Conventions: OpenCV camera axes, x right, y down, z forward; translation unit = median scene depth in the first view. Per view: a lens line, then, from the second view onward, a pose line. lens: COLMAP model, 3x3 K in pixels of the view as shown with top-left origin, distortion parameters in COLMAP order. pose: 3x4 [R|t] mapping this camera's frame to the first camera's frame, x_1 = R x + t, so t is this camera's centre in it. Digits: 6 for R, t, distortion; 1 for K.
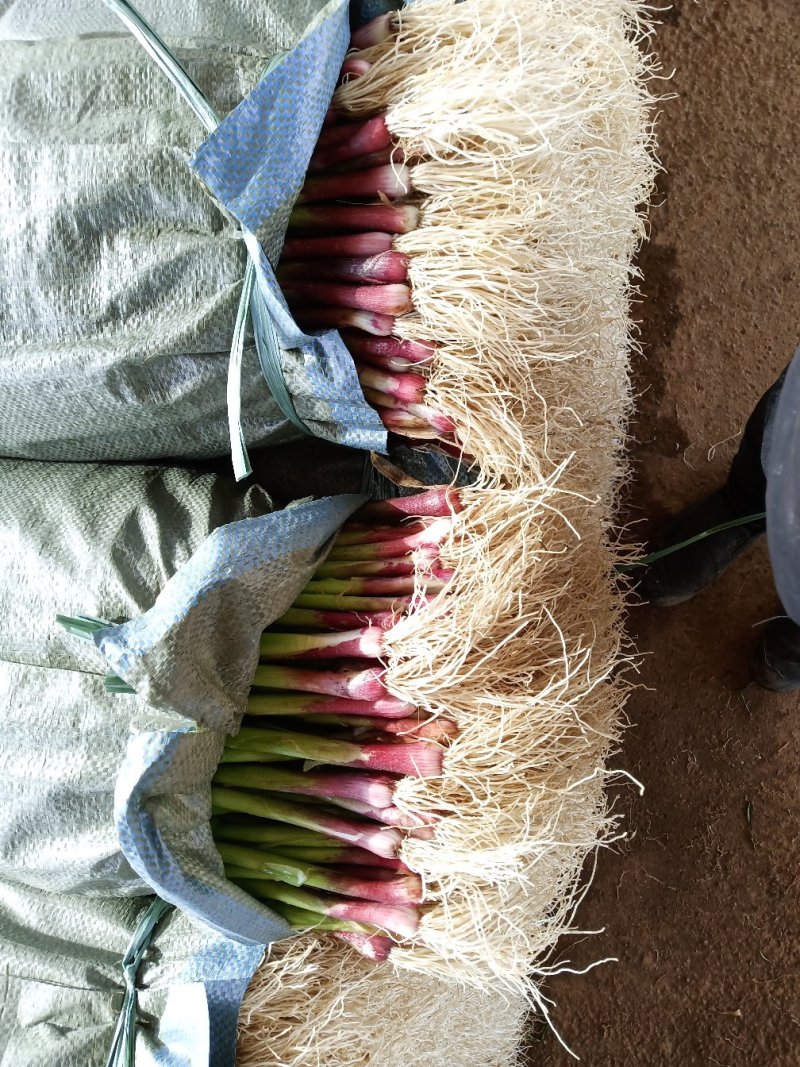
lens RADIAL K [[826.3, 0, 400.0], [0, 826.3, 533.5], [0, 0, 1]] dist [-0.006989, 0.063371]
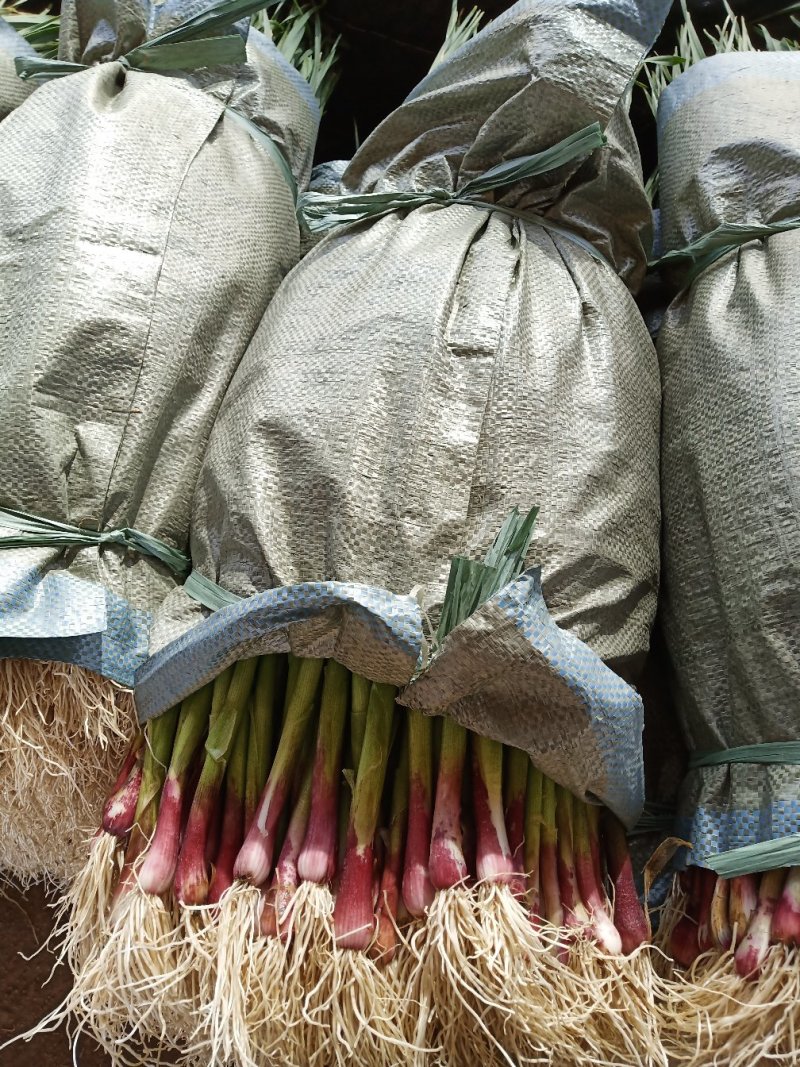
lens RADIAL K [[826.3, 0, 400.0], [0, 826.3, 533.5], [0, 0, 1]] dist [-0.006989, 0.063371]
pose [[-0.047835, 0.987718, -0.148744, -0.226066], [-0.998787, -0.045553, 0.018712, 0.214624], [0.011707, 0.149458, 0.988699, 0.099944]]
